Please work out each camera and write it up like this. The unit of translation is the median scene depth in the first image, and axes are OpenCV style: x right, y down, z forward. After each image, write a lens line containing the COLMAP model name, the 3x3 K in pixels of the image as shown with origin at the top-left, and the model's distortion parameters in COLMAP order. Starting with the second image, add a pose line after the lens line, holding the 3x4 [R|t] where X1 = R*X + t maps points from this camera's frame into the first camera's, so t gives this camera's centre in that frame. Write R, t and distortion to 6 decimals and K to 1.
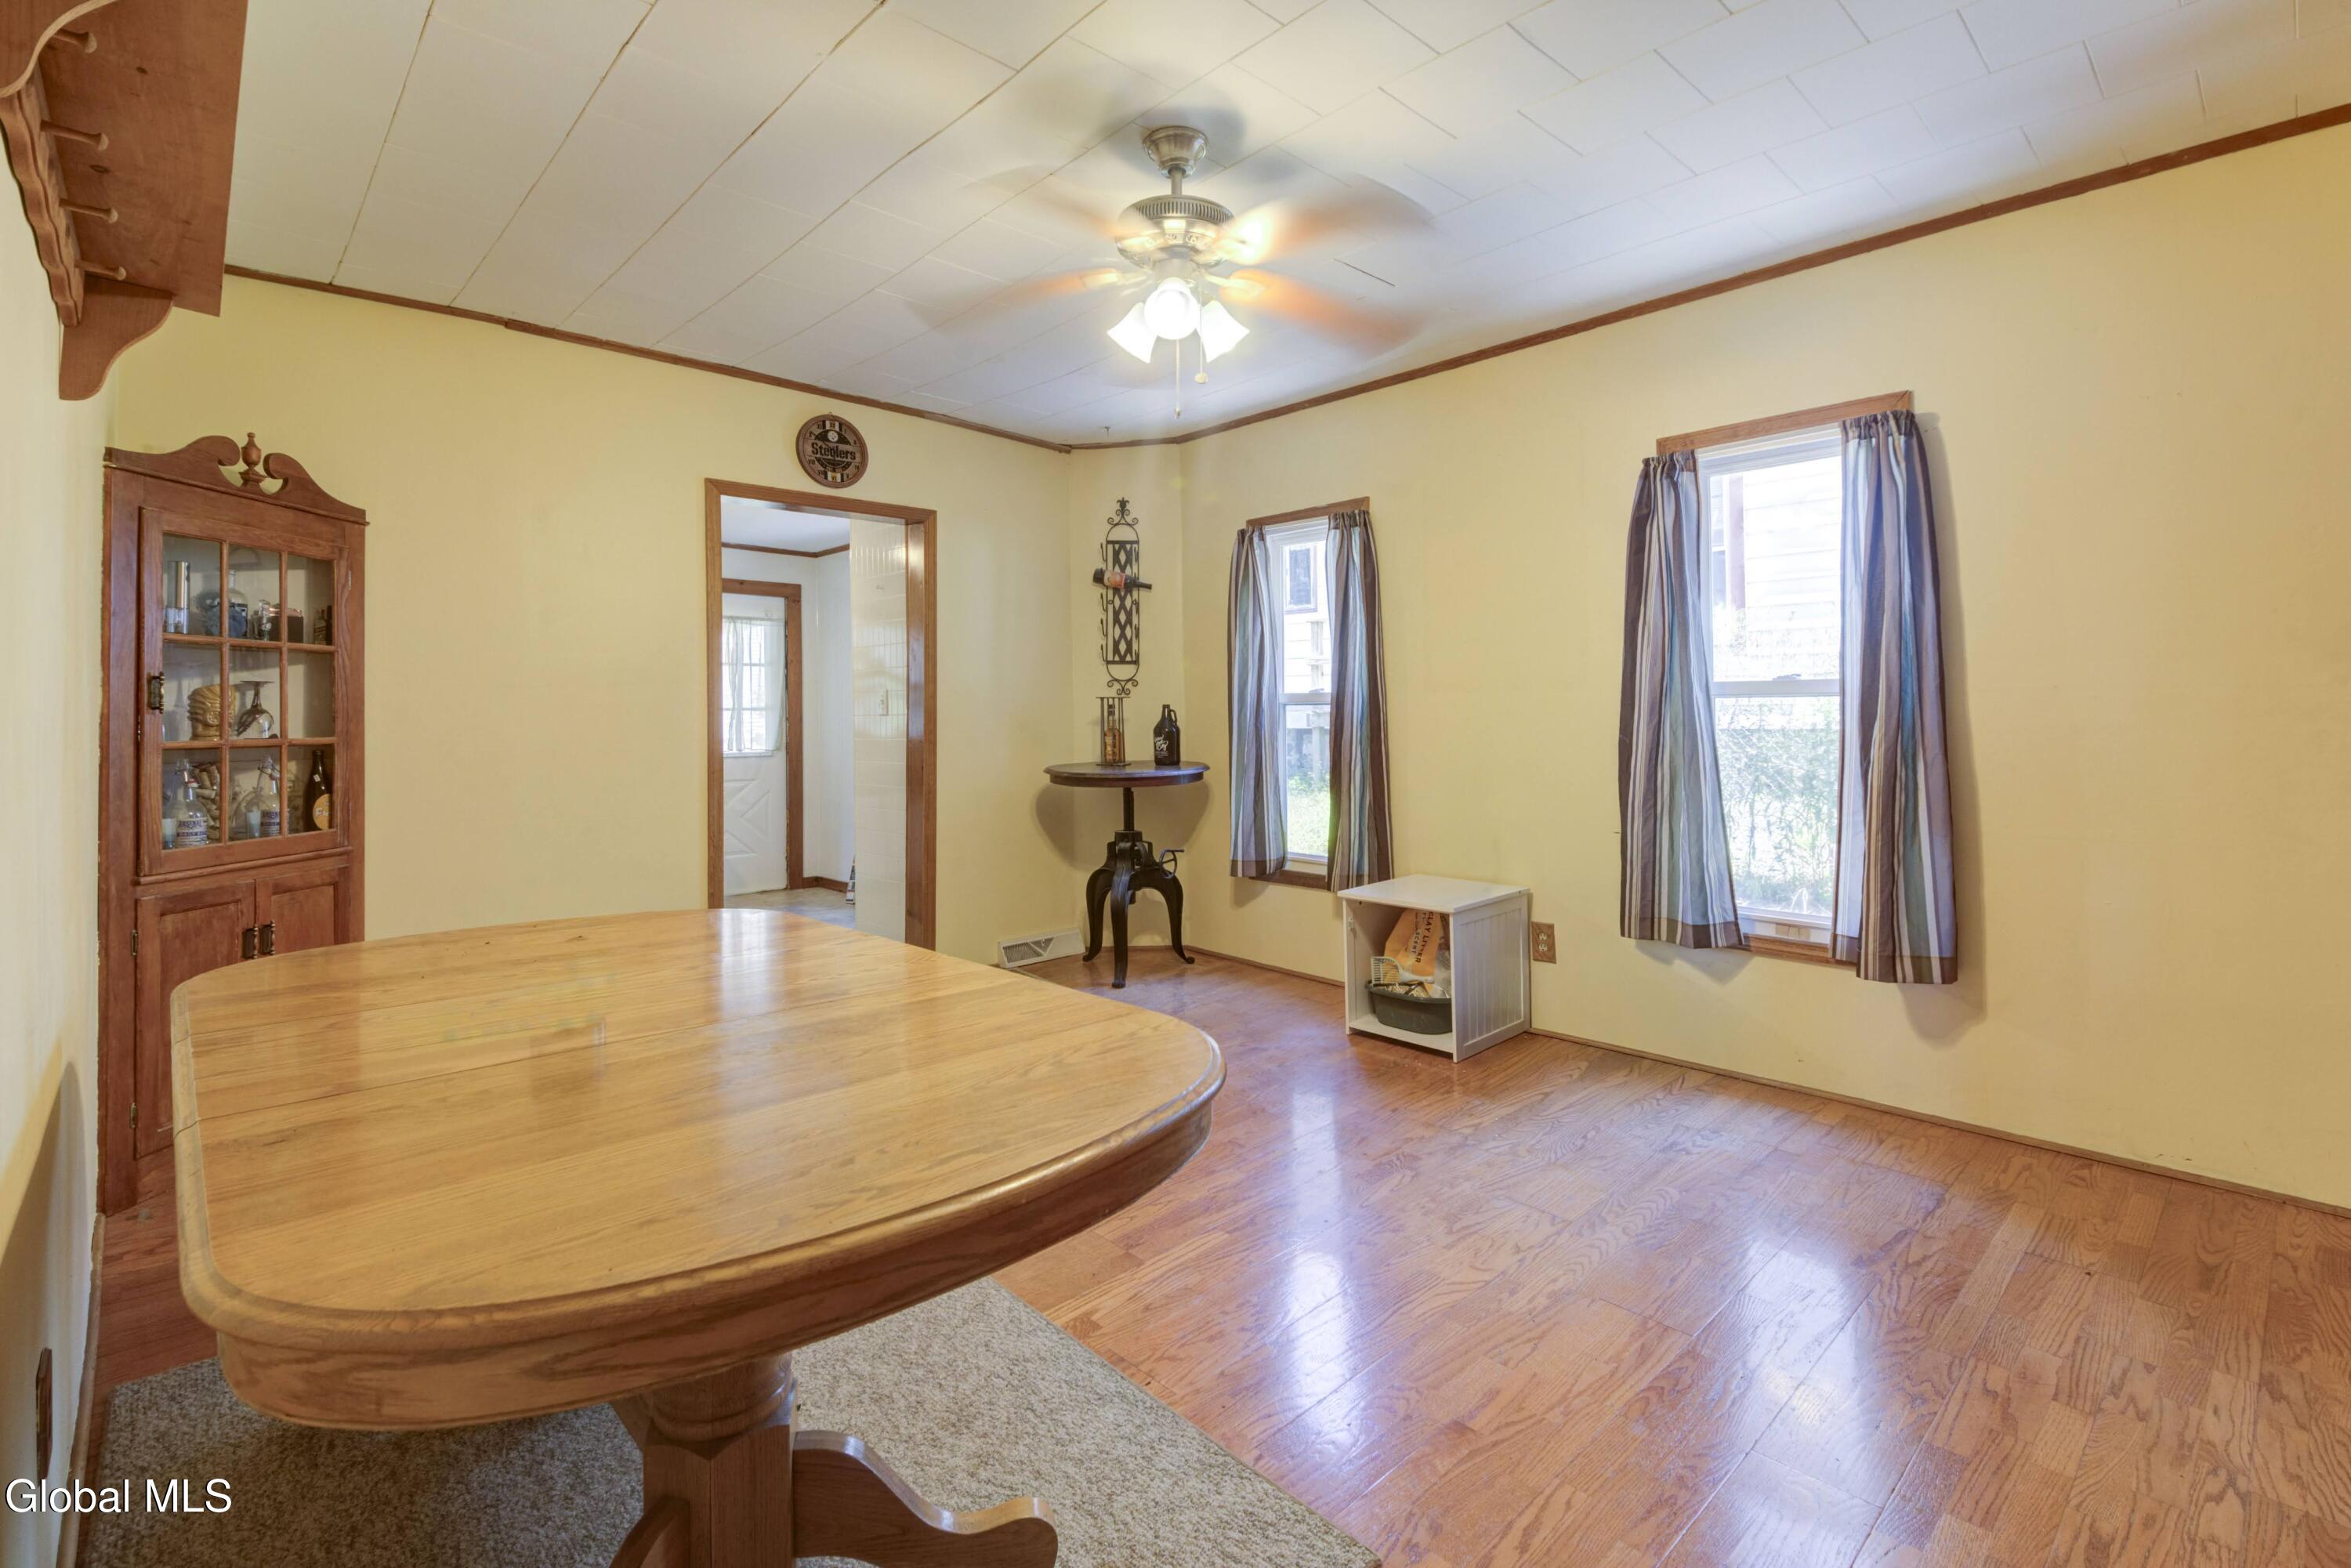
lens RADIAL K [[1049.3, 0, 1177.2], [0, 1049.3, 717.1], [0, 0, 1]] dist [0.073428, 0.000035]
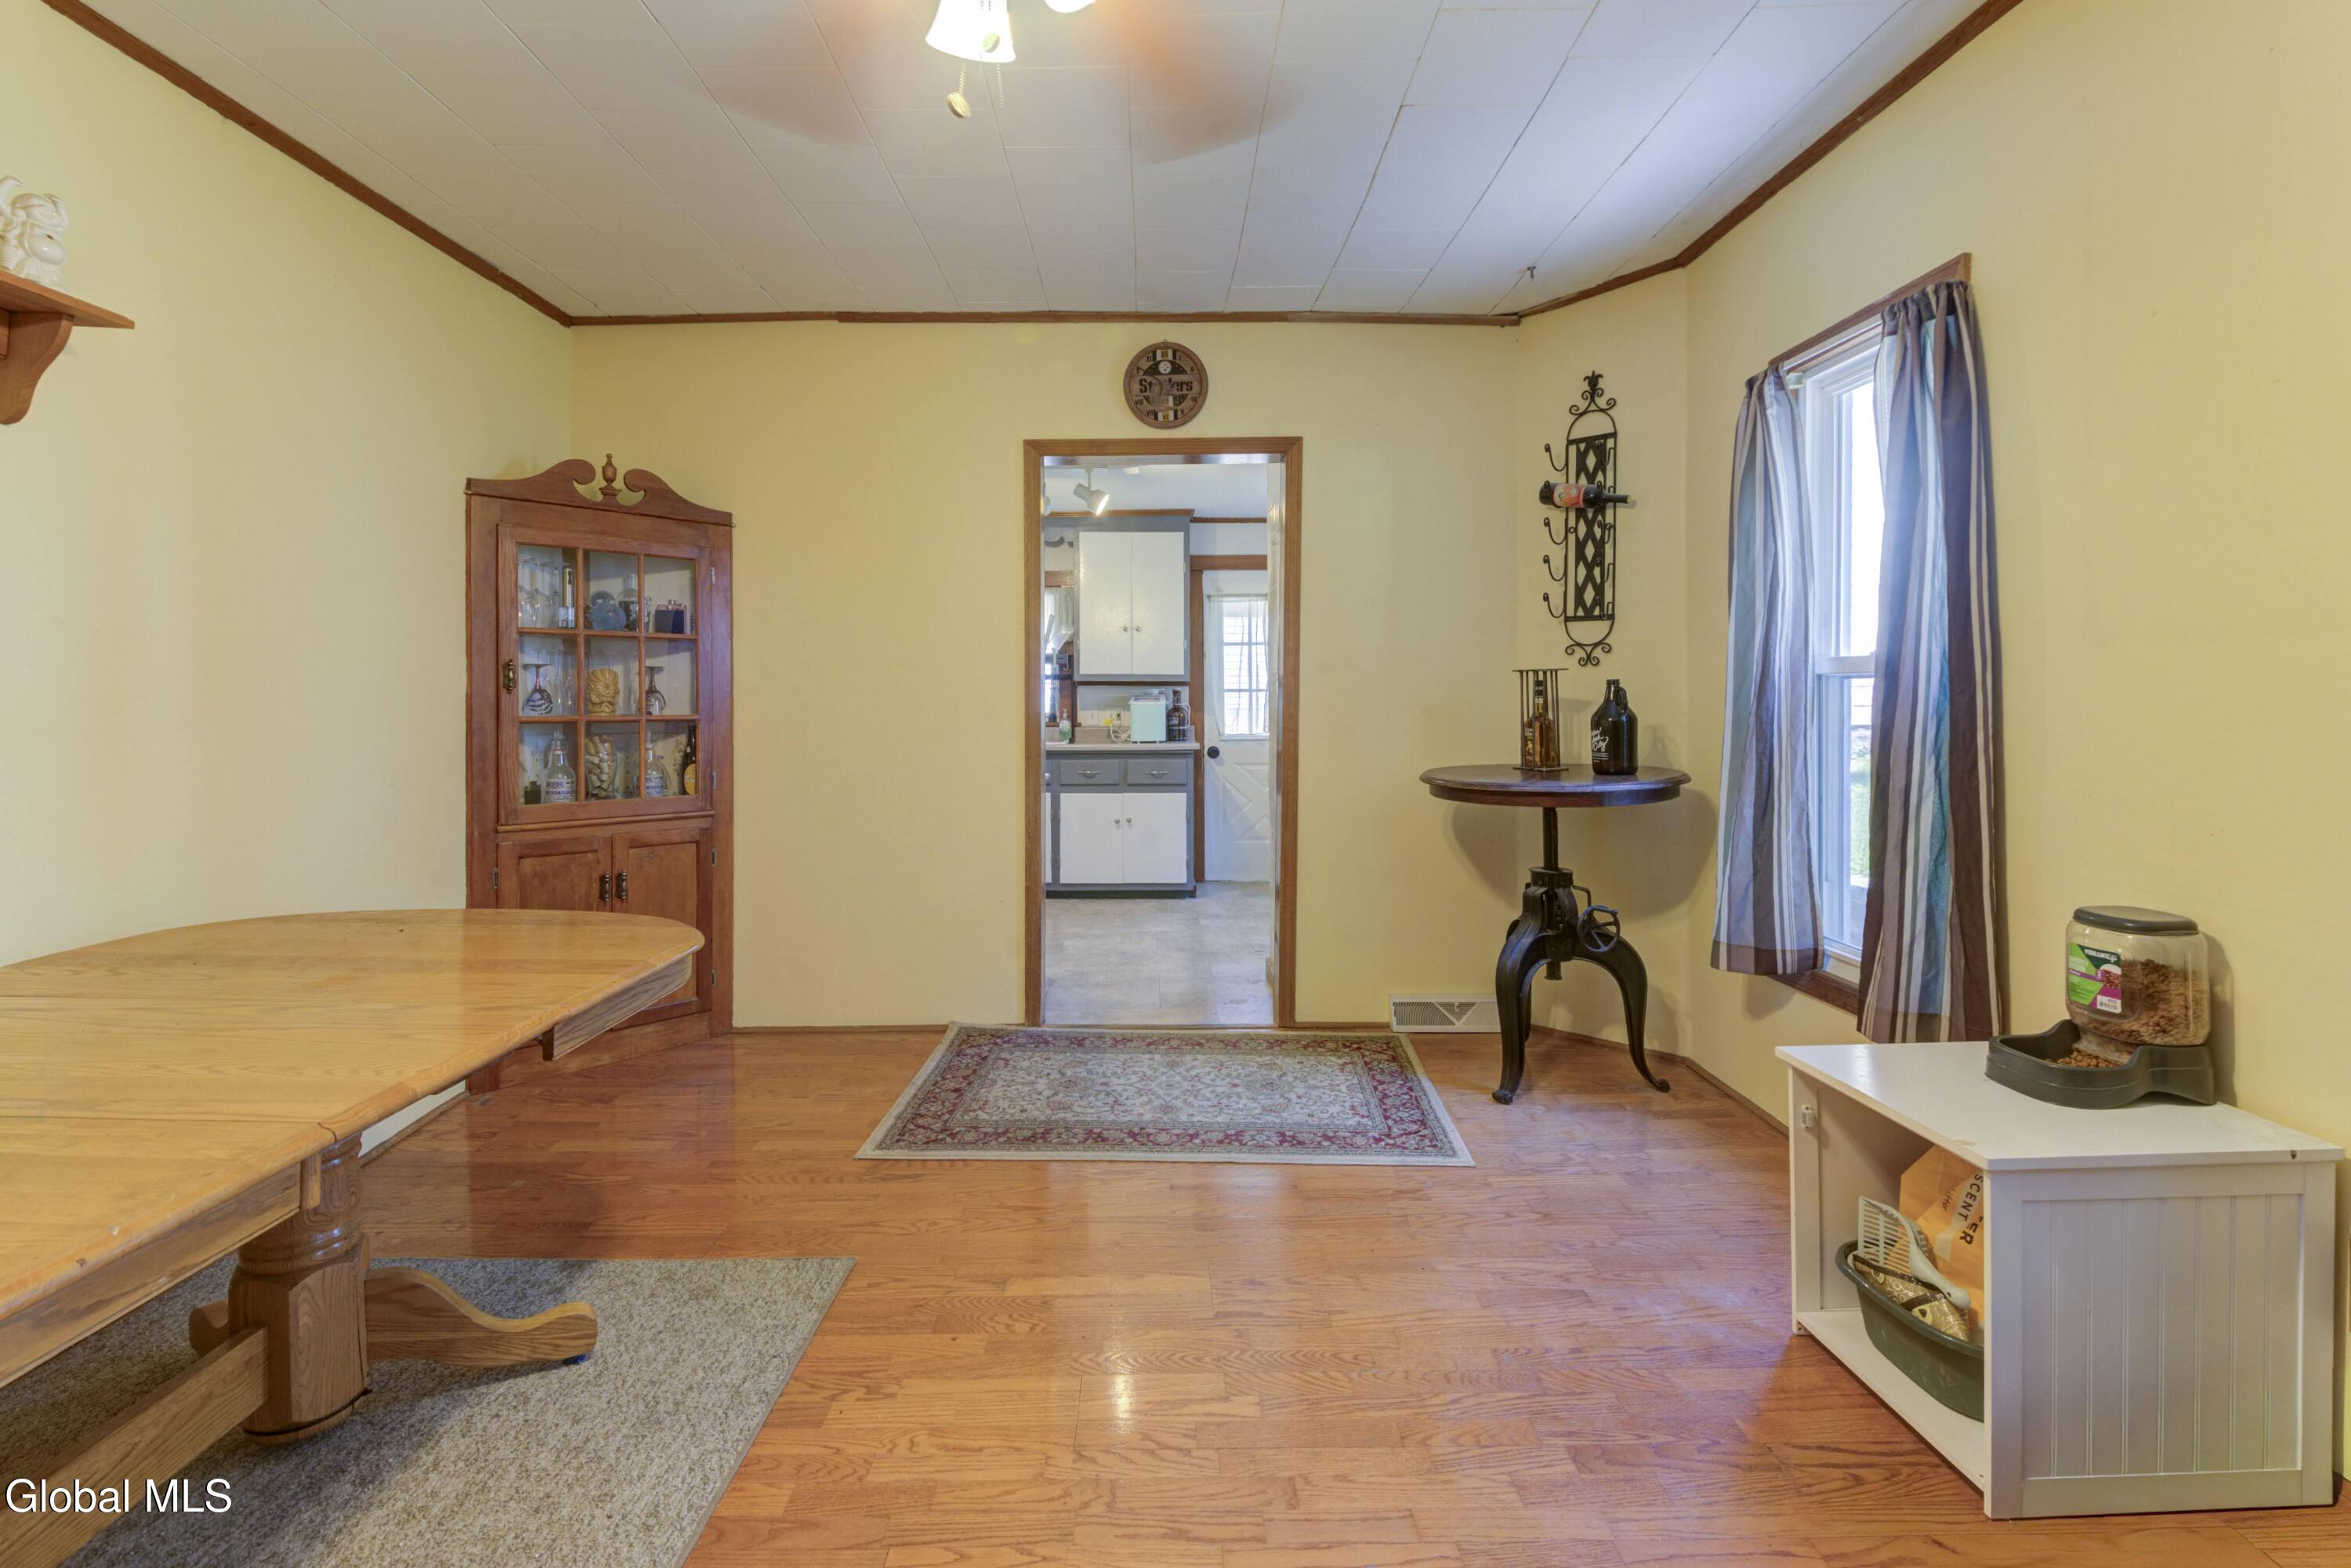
lens RADIAL K [[1049.3, 0, 1177.2], [0, 1049.3, 717.1], [0, 0, 1]] dist [0.073428, 0.000035]
pose [[0.739074, 0.013801, -0.673483, 0.242453], [-0.002231, 0.999835, 0.018041, 0.000020], [0.673620, -0.011831, 0.738983, 0.357831]]
